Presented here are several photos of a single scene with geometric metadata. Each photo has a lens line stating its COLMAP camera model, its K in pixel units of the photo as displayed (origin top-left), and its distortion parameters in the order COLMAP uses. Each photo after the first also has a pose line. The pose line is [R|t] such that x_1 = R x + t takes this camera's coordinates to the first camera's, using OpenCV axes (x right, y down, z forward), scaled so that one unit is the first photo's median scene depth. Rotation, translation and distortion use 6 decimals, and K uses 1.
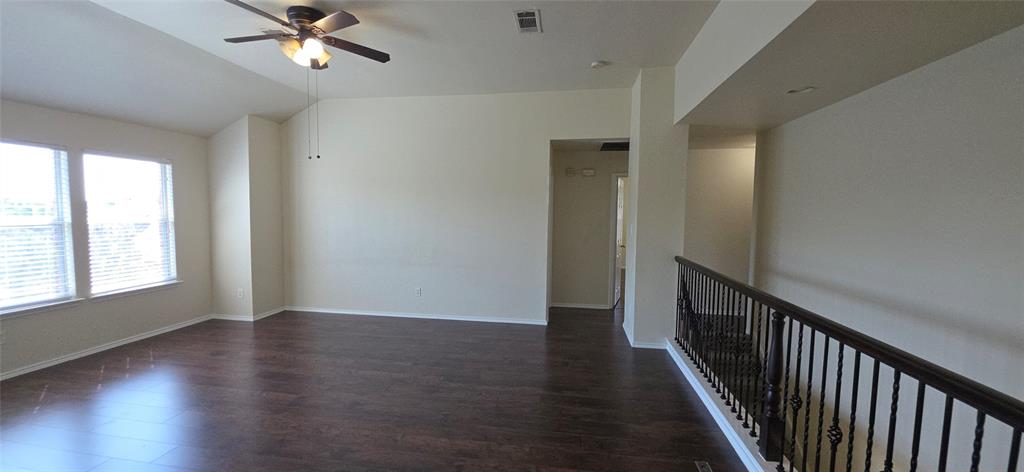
lens RADIAL K [[414.1, 0, 507.6], [0, 414.1, 240.9], [0, 0, 1]] dist [0.001947, 0.000100]
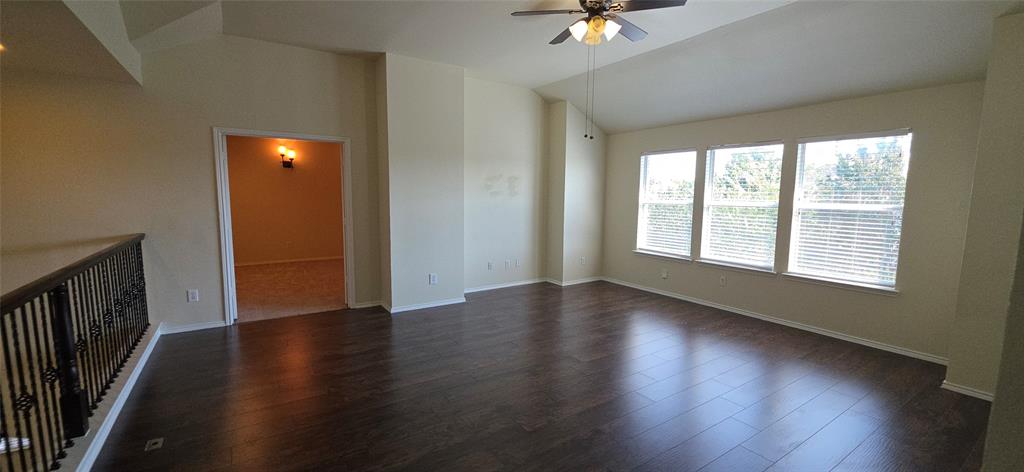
lens RADIAL K [[414.1, 0, 507.6], [0, 414.1, 240.9], [0, 0, 1]] dist [0.001947, 0.000100]
pose [[-0.725085, 0.065338, -0.685553, 0.303728], [-0.066554, 0.984181, 0.164191, -0.088100], [0.685436, 0.164678, -0.709266, 1.333575]]
